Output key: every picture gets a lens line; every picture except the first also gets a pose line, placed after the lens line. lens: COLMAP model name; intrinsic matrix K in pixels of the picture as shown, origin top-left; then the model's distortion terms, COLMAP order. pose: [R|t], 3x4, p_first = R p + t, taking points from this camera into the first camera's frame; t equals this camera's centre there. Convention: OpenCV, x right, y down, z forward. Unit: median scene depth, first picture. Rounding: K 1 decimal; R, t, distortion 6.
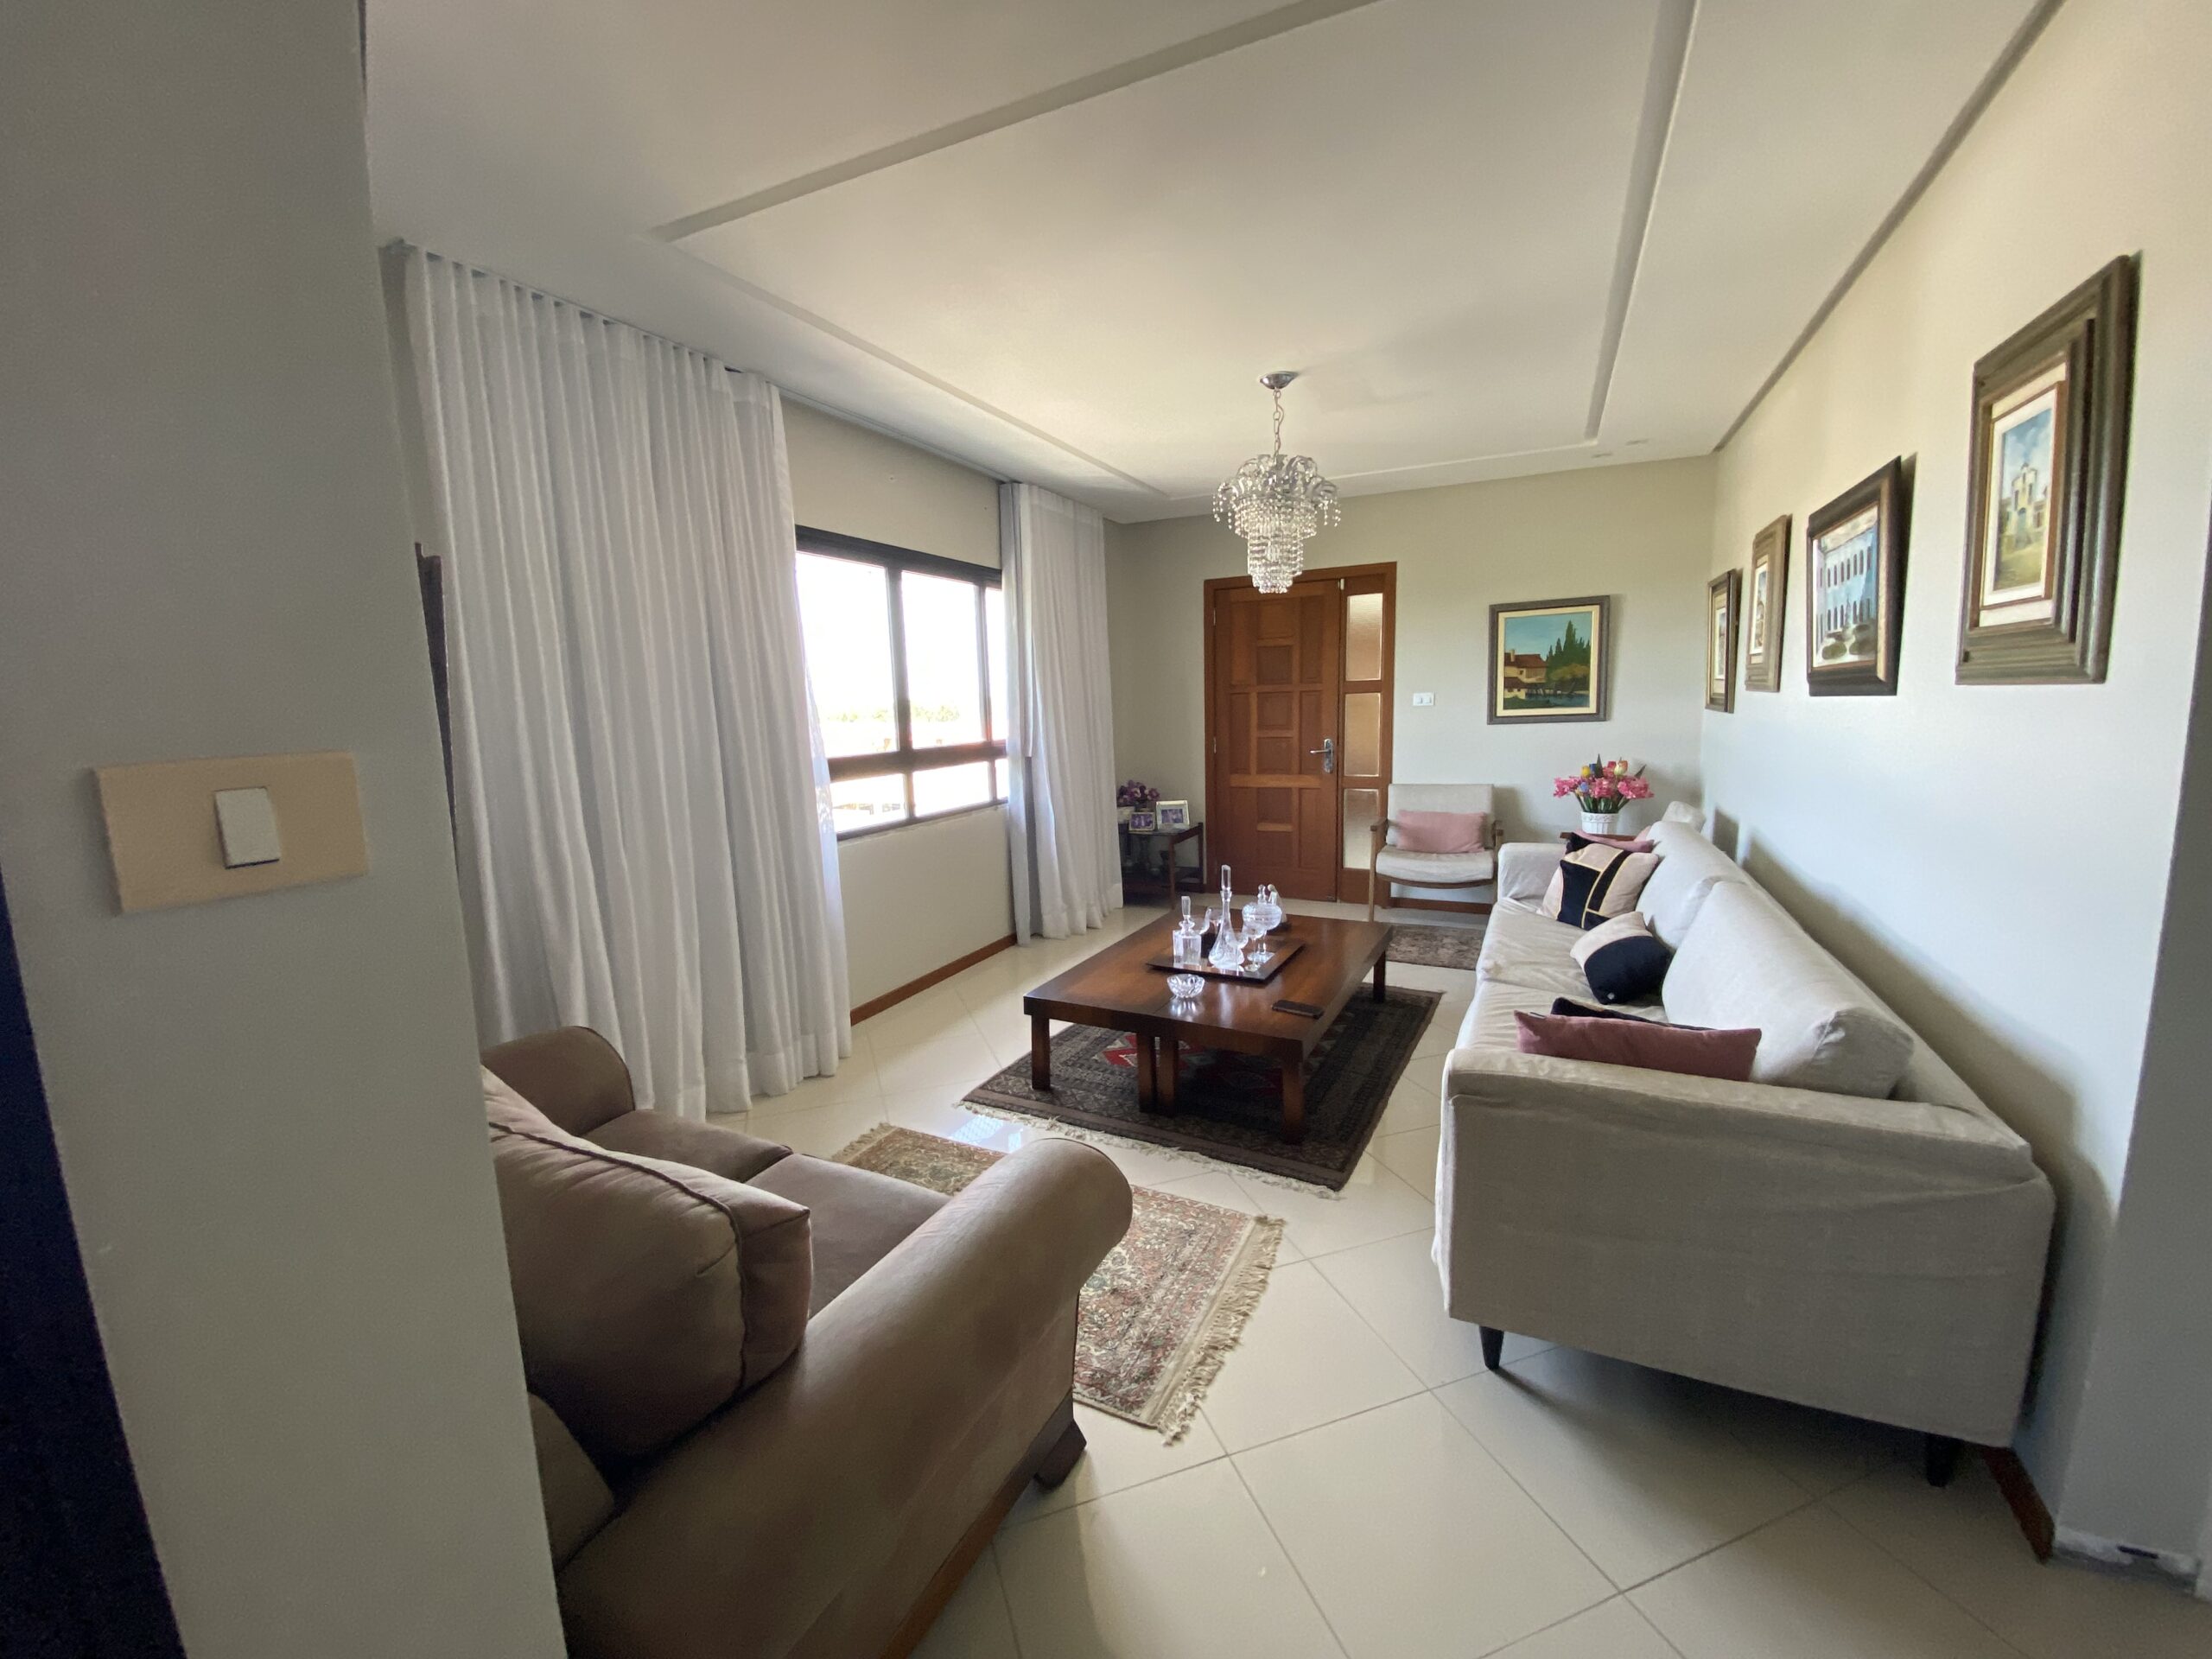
lens RADIAL K [[909.2, 0, 1106.0], [0, 909.2, 829.5], [0, 0, 1]] dist [-0.051683, -0.000110]
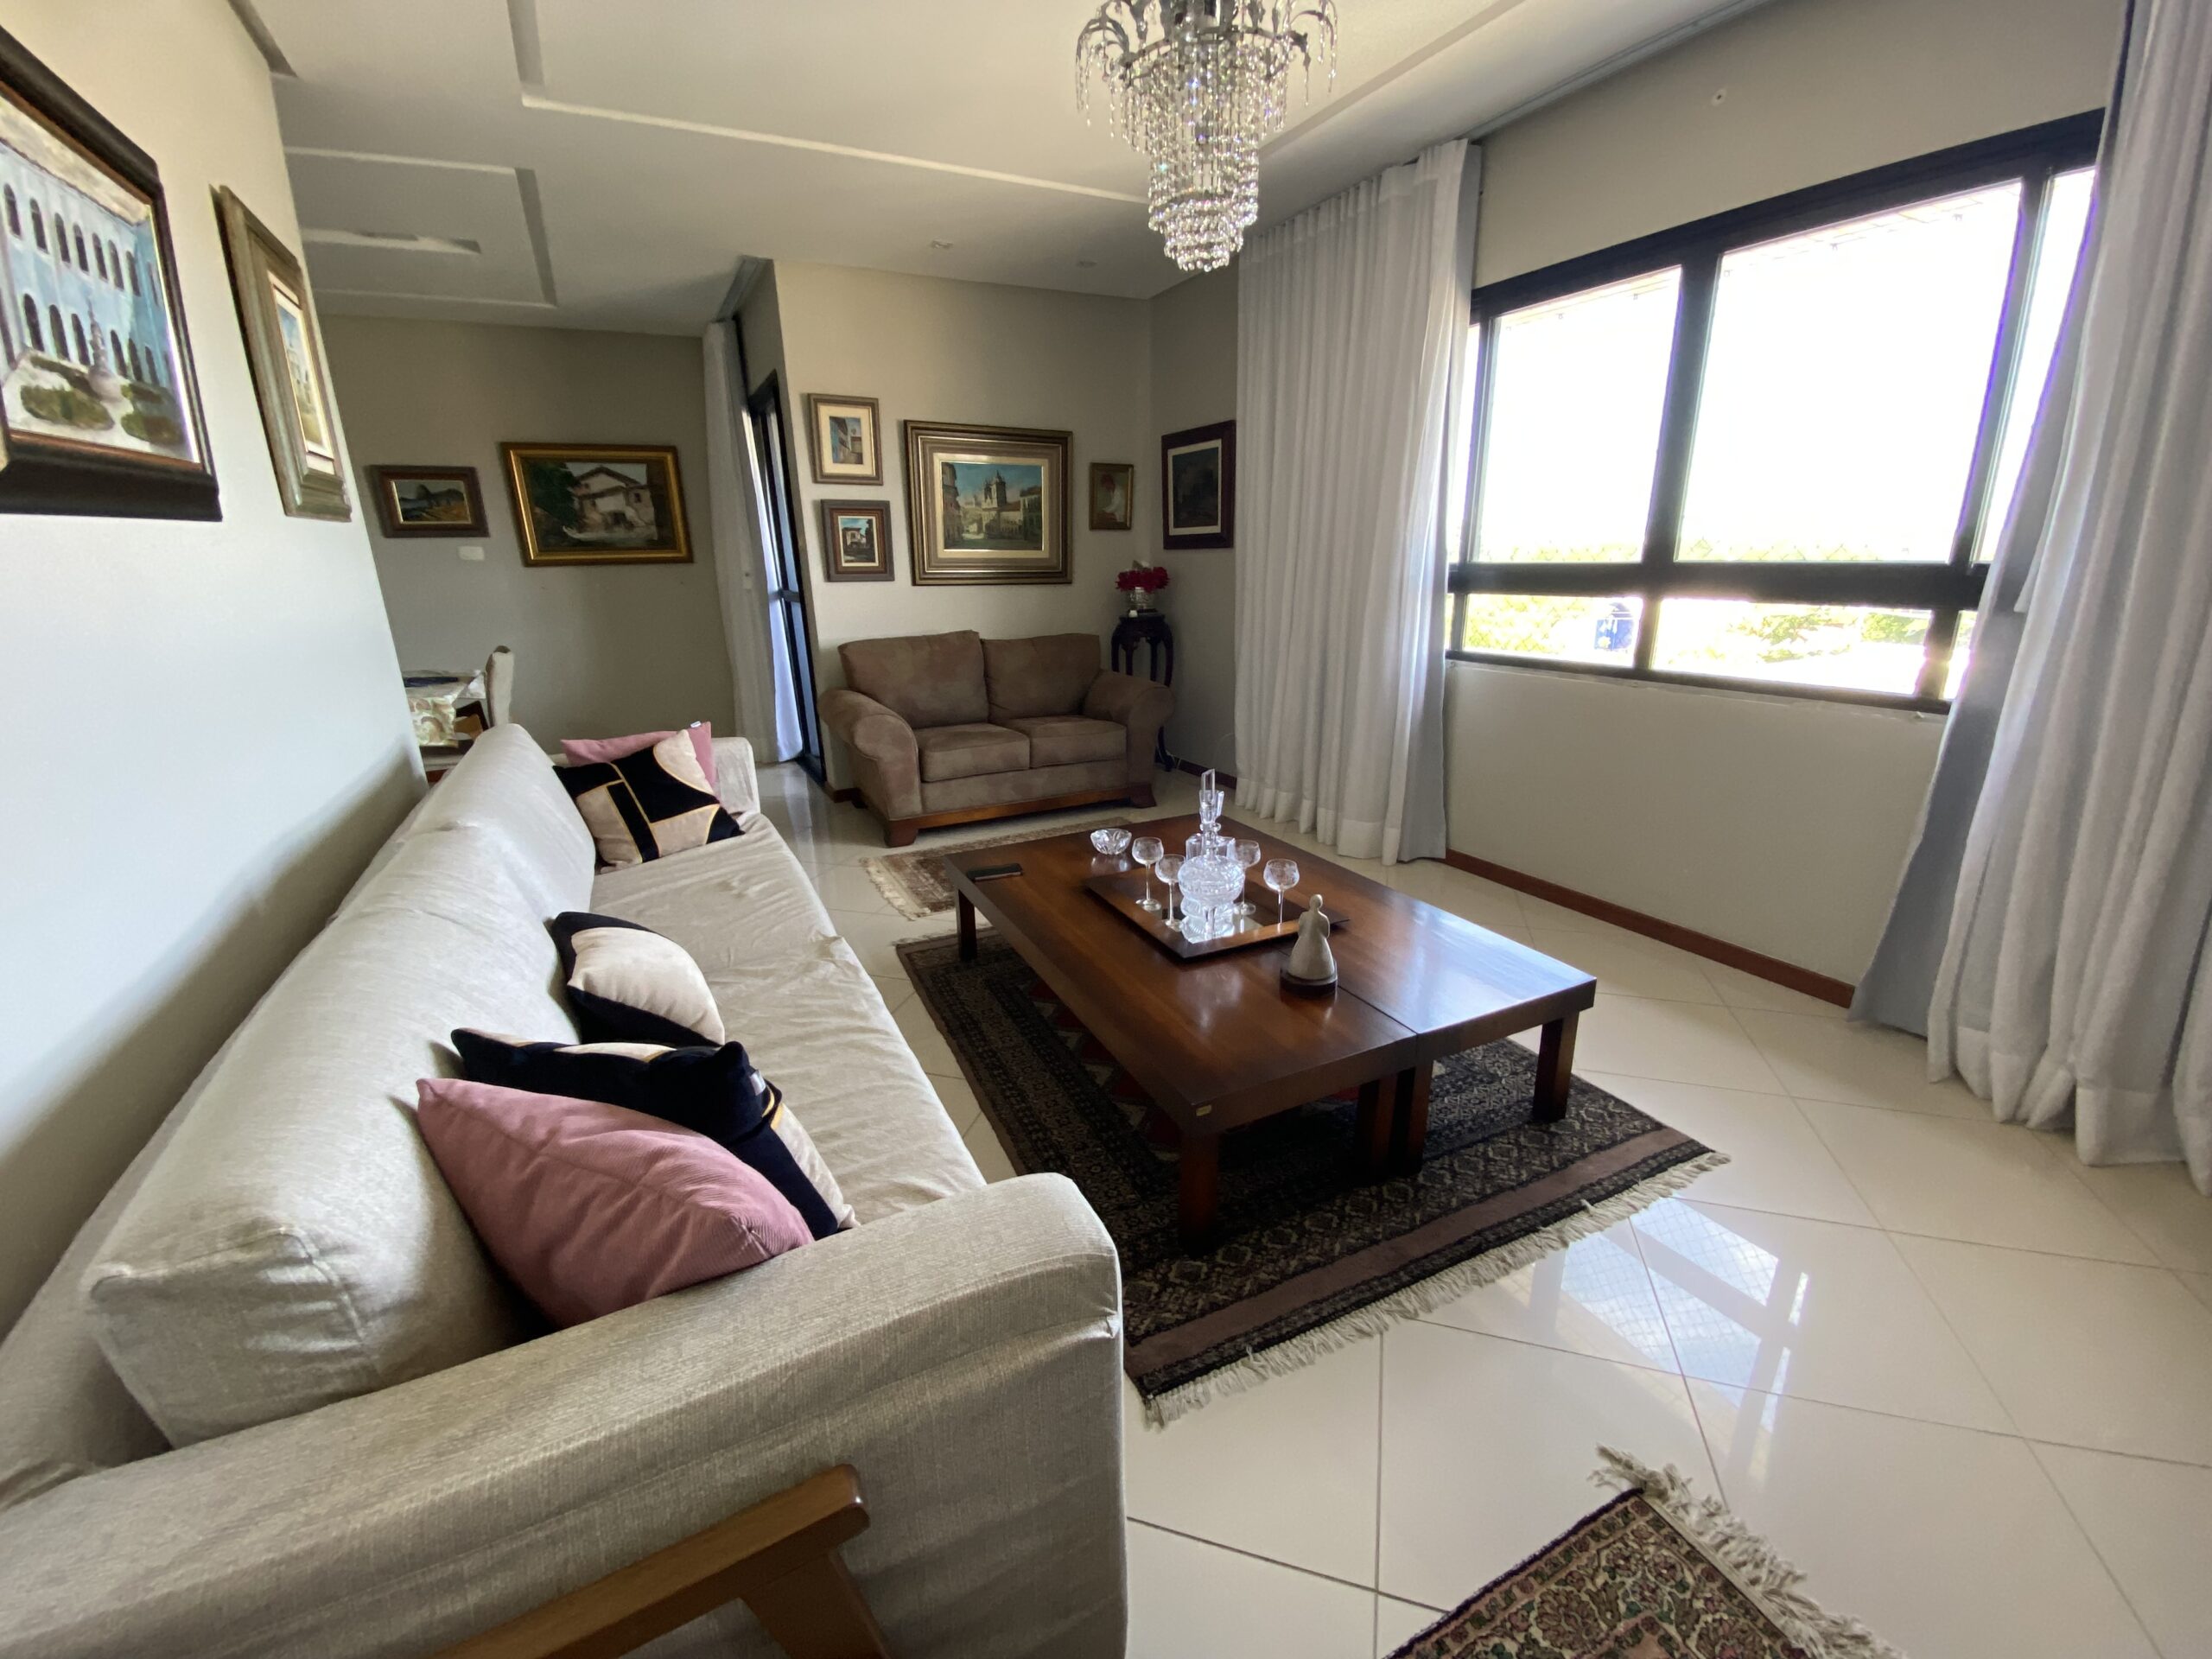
lens RADIAL K [[934.8, 0, 1106.0], [0, 934.8, 829.5], [0, 0, 1]] dist [-0.000126, -0.000168]
pose [[-0.629208, 0.273280, -0.727609, 0.609514], [-0.073616, 0.910986, 0.405814, -0.162014], [0.773743, 0.308905, -0.553082, 1.158886]]
